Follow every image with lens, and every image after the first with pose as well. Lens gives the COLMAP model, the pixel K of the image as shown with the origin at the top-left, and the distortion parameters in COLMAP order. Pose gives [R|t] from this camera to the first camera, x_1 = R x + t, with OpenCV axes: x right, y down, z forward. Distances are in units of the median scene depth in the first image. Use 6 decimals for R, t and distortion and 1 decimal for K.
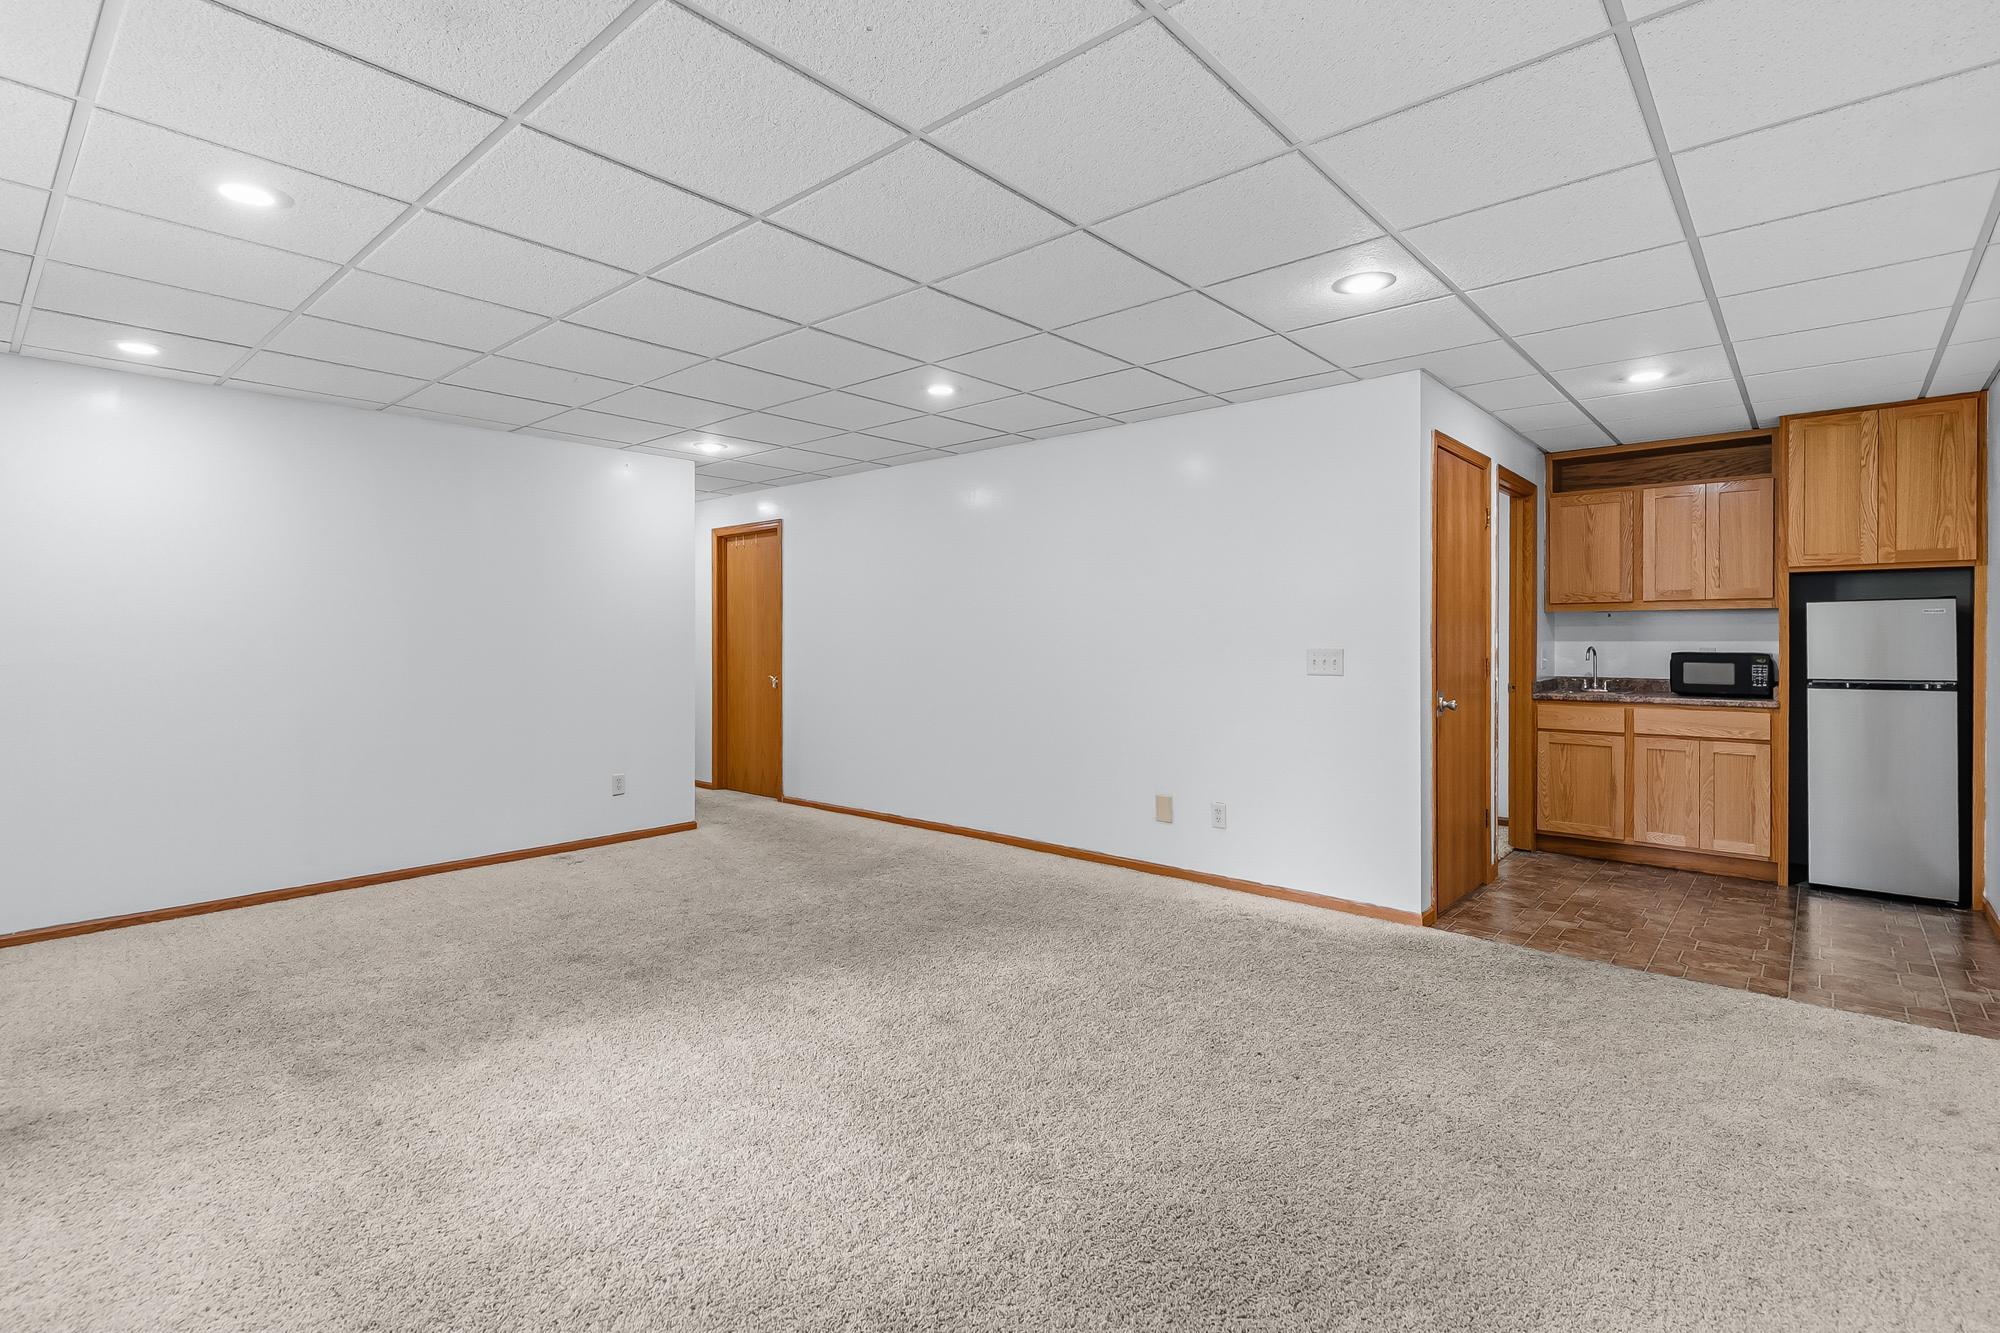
lens RADIAL K [[931.0, 0, 1003.1], [0, 931.0, 640.4], [0, 0, 1]] dist [0.005941, -0.001098]
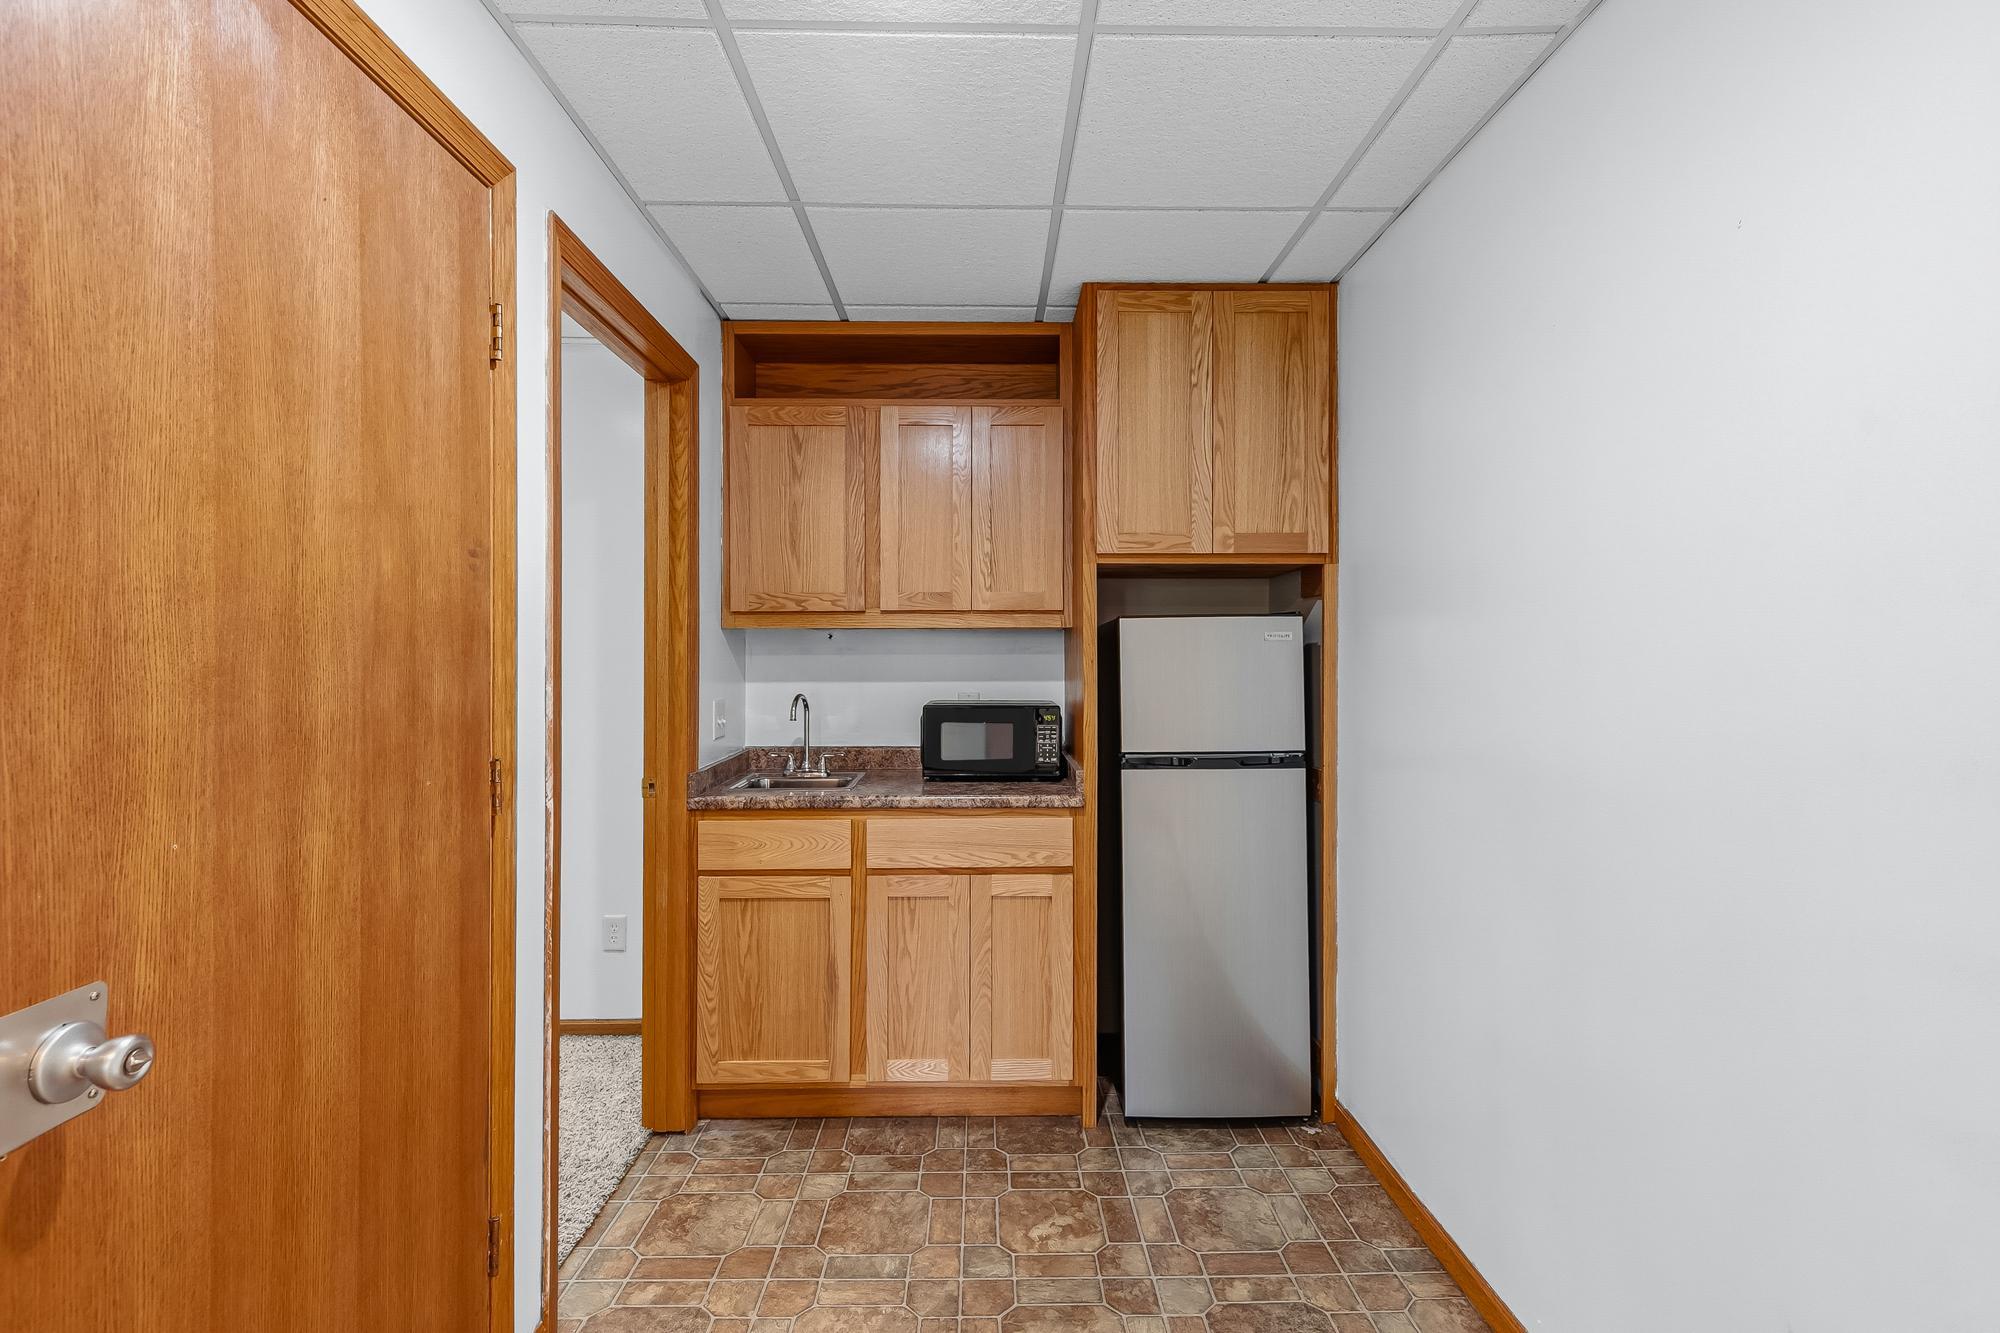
lens RADIAL K [[931.0, 0, 998.7], [0, 931.0, 662.4], [0, 0, 1]] dist [0.005941, -0.001098]
pose [[0.741912, -0.002174, 0.670494, 0.393574], [0.000534, 0.999996, 0.002652, -0.013957], [-0.670497, -0.001610, 0.741911, 0.581658]]
